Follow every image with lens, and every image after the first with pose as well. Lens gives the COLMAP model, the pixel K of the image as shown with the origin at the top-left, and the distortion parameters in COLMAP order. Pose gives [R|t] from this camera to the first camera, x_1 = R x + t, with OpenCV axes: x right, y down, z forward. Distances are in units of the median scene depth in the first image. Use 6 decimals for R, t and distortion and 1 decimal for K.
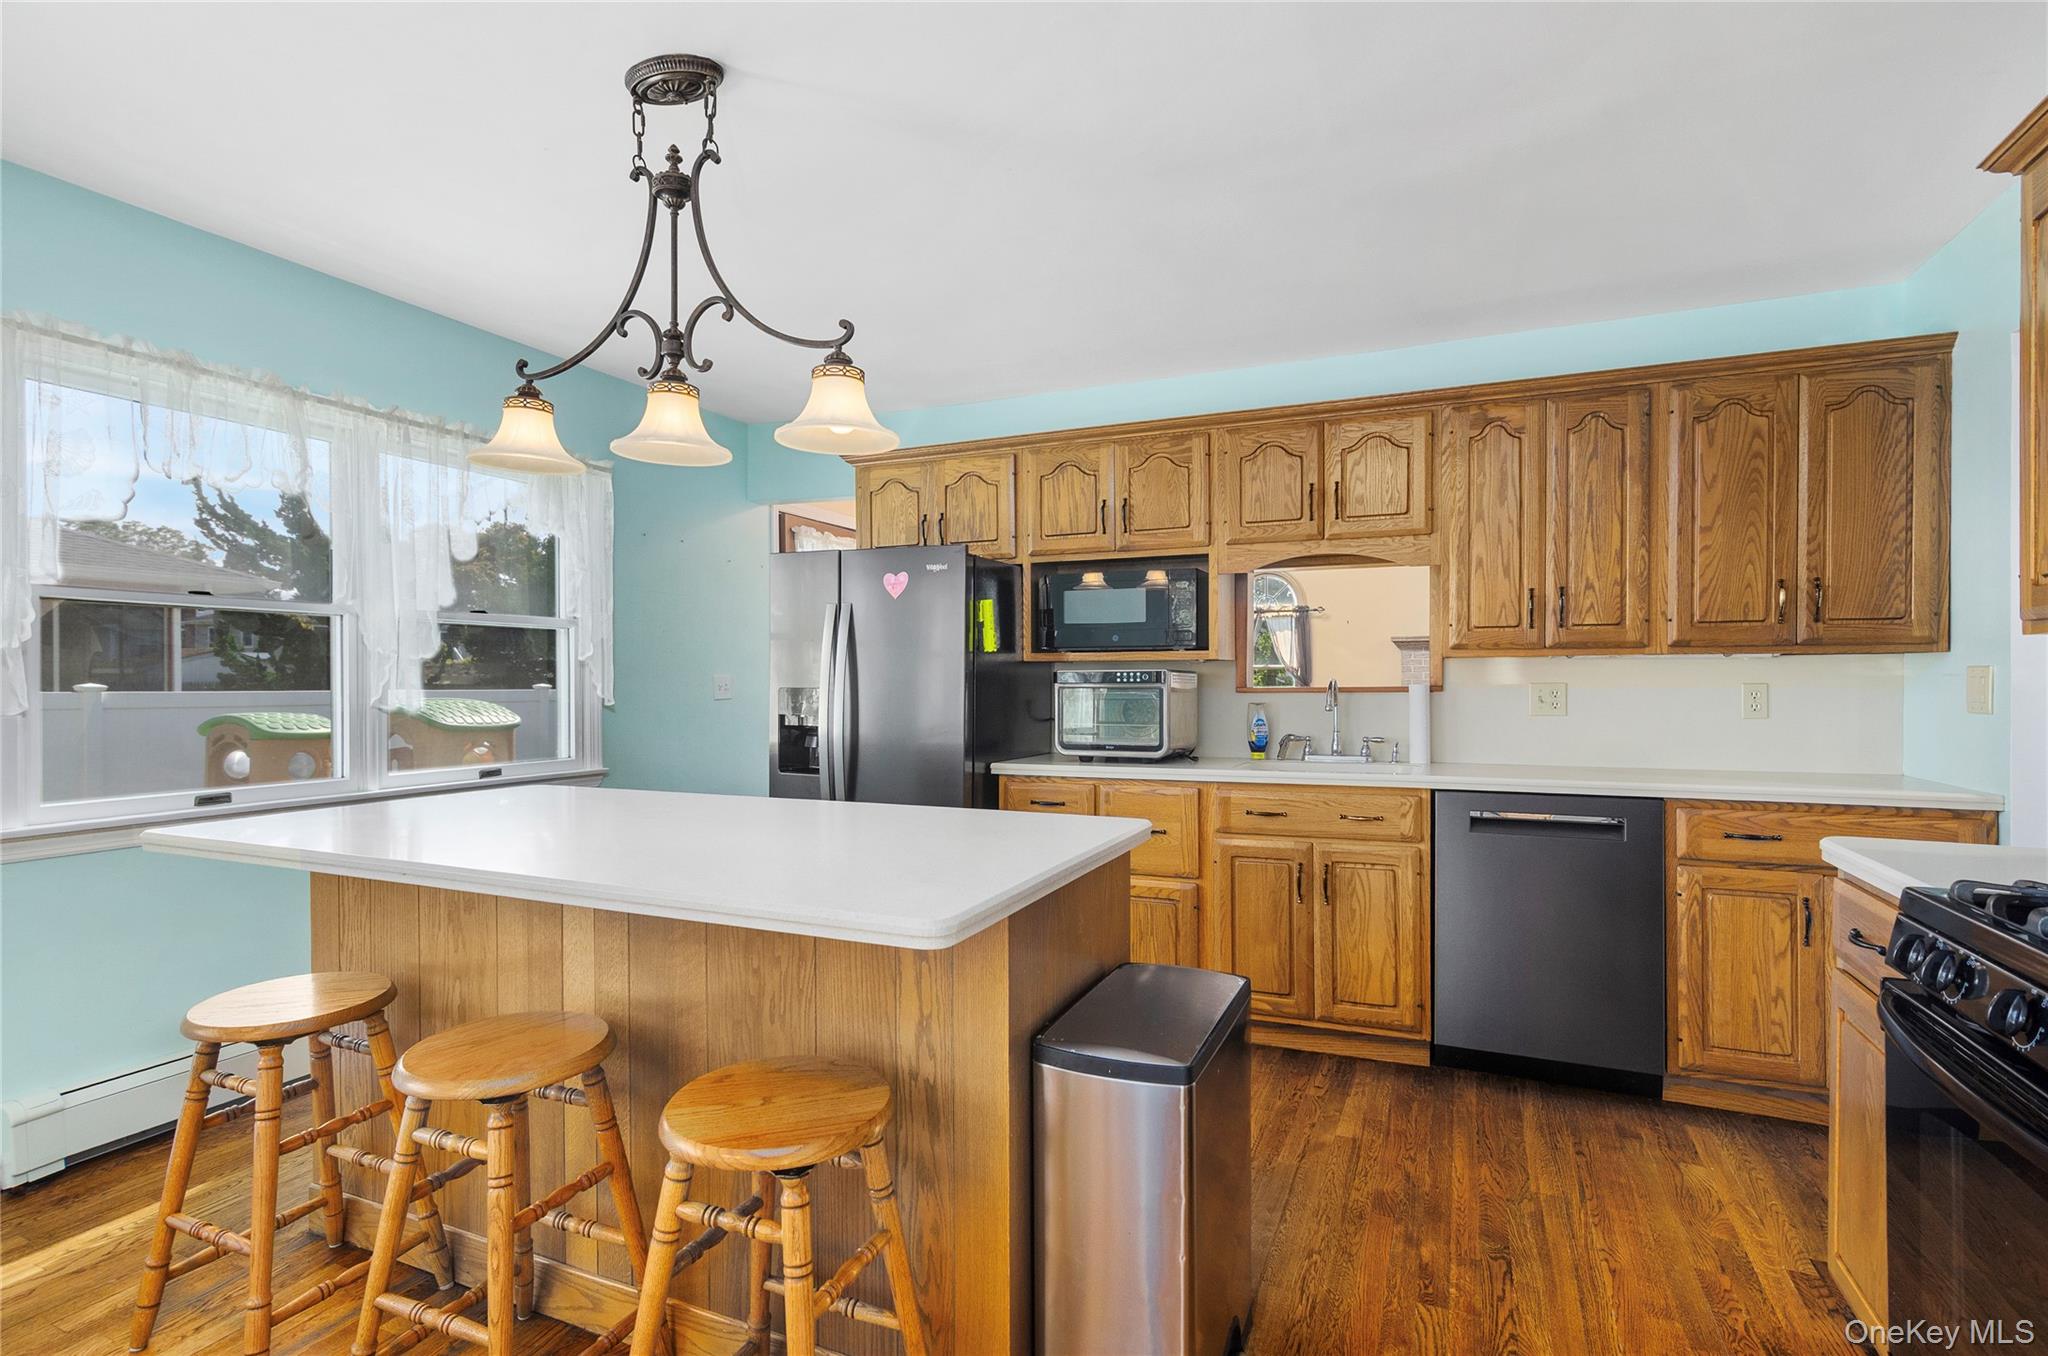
lens RADIAL K [[995.9, 0, 1019.7], [0, 995.9, 687.7], [0, 0, 1]] dist [-0.009128, 0.006435]
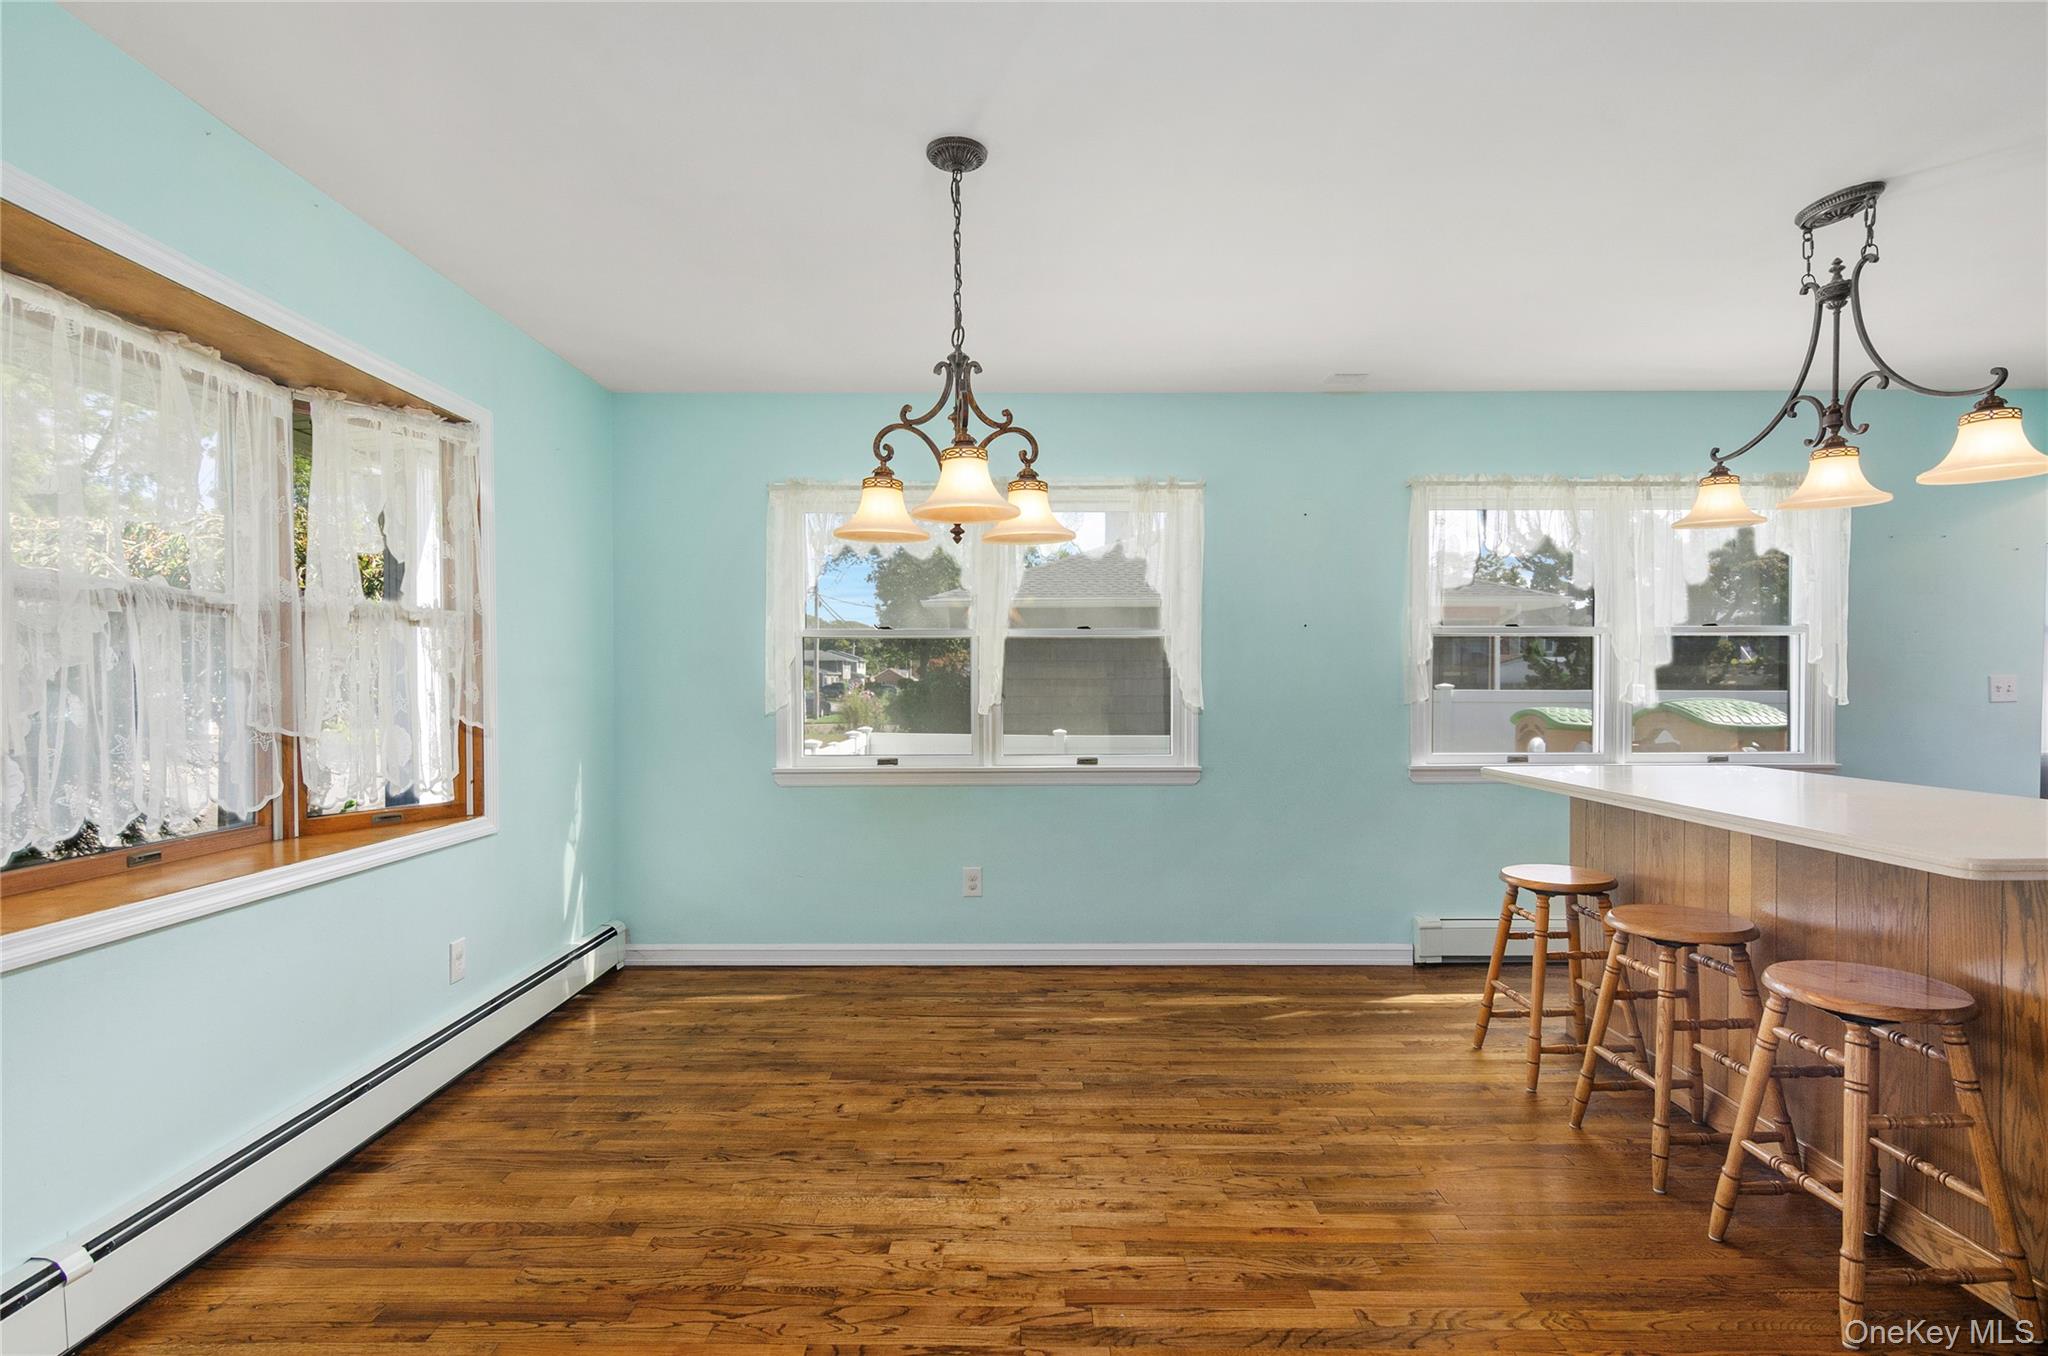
lens RADIAL K [[995.9, 0, 1026.6], [0, 995.9, 697.0], [0, 0, 1]] dist [-0.009128, 0.006435]
pose [[0.412703, 0.014062, -0.910757, 0.378135], [-0.006197, 0.999901, 0.012630, 0.001862], [0.910845, 0.000431, 0.412749, -0.452493]]
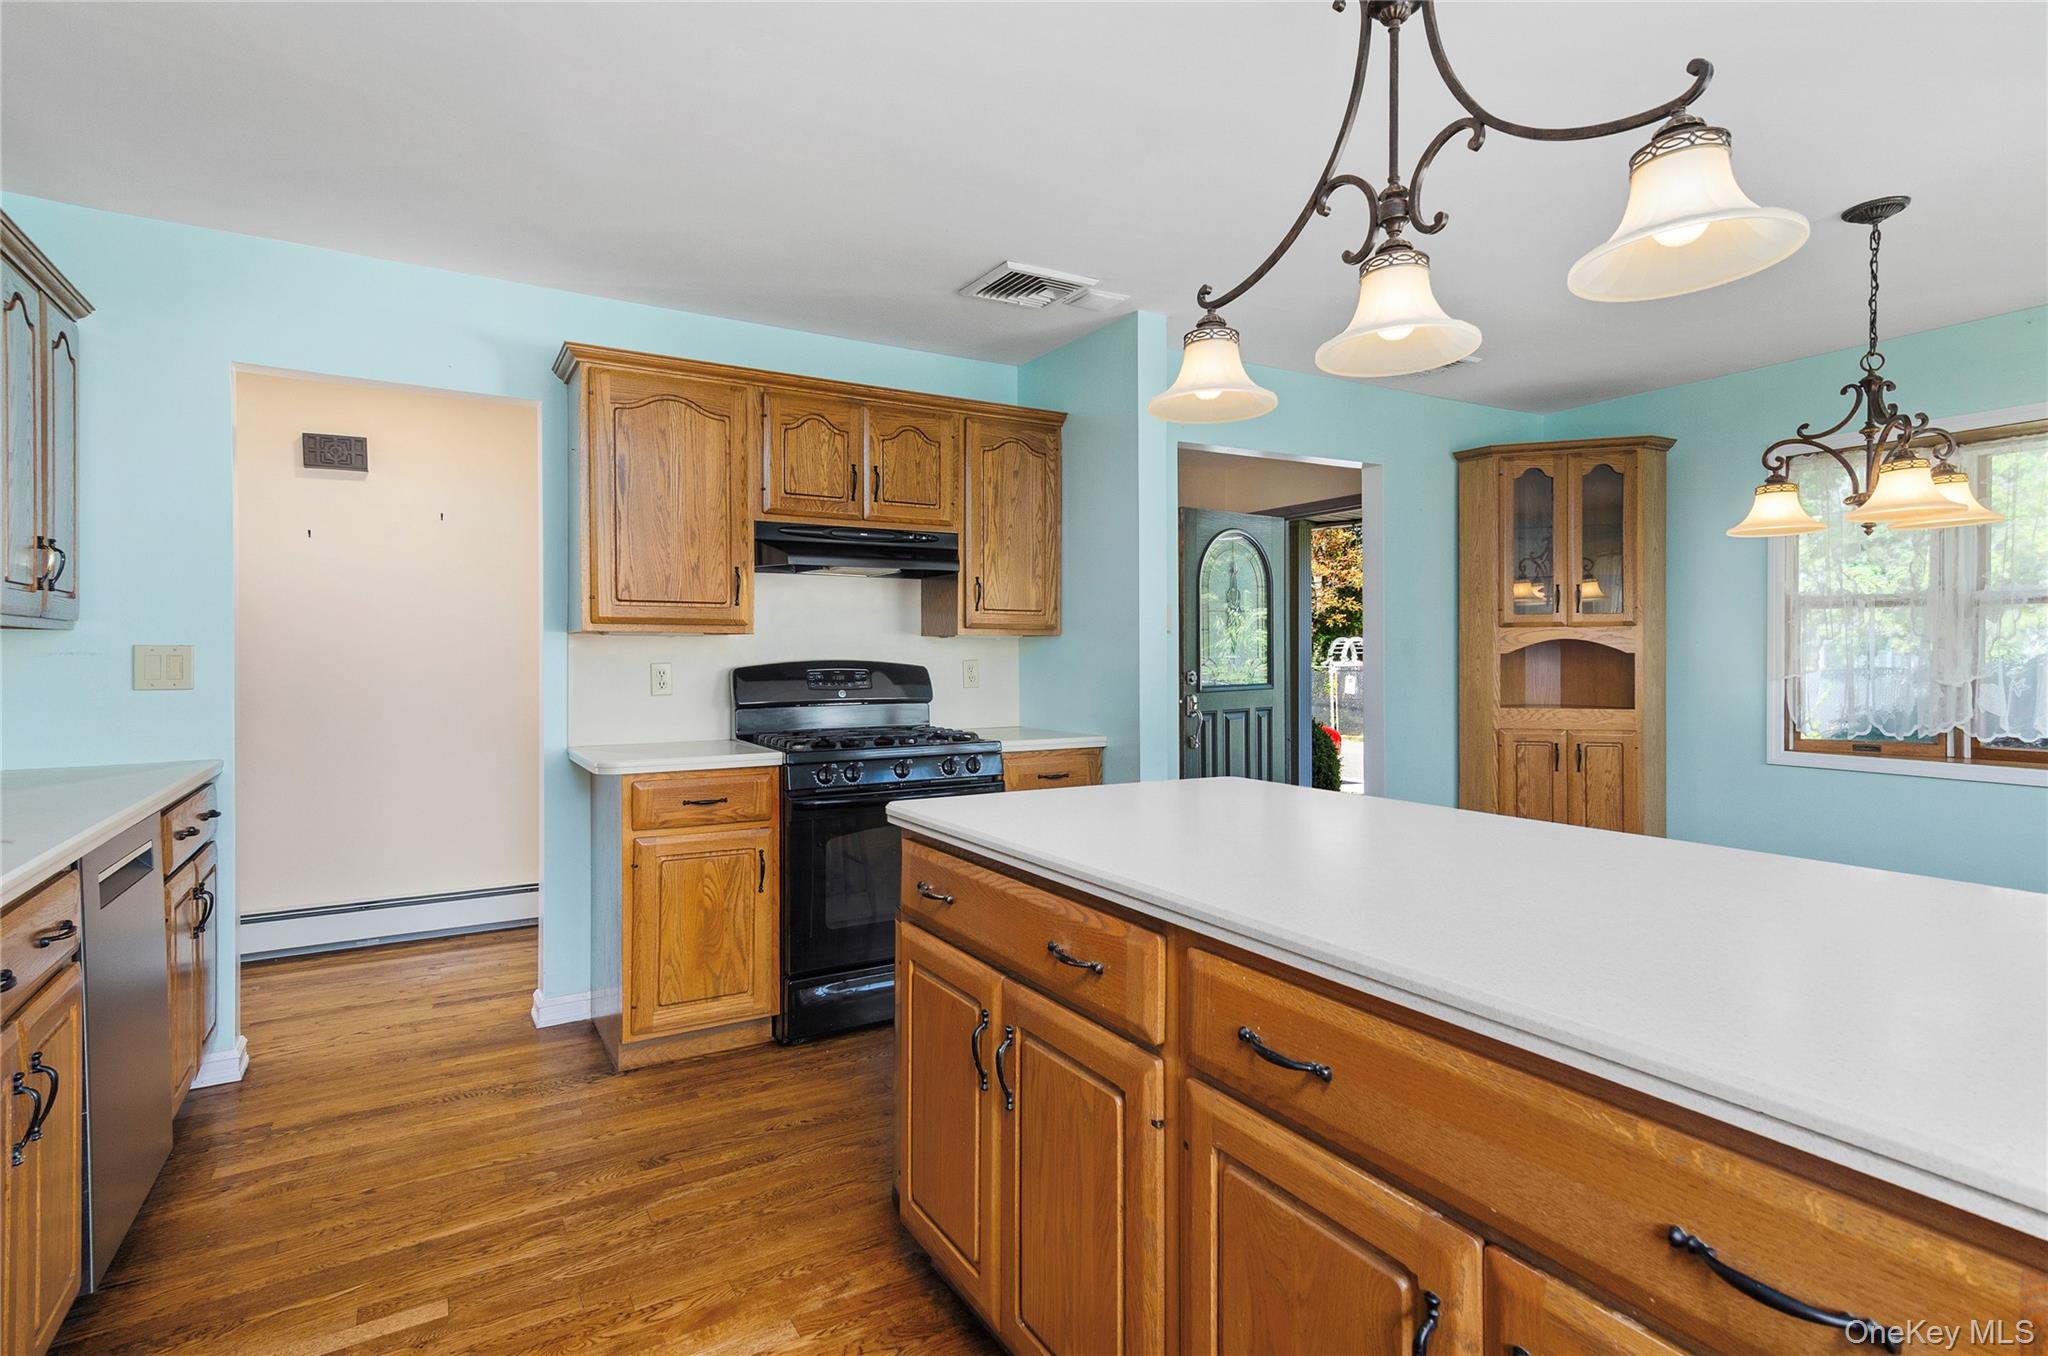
lens RADIAL K [[995.9, 0, 1016.1], [0, 995.9, 694.8], [0, 0, 1]] dist [-0.009128, 0.006435]
pose [[0.806011, 0.004473, -0.591884, -0.131637], [-0.001908, 0.999986, 0.004958, 0.016305], [0.591897, -0.002867, 0.806008, 0.230283]]
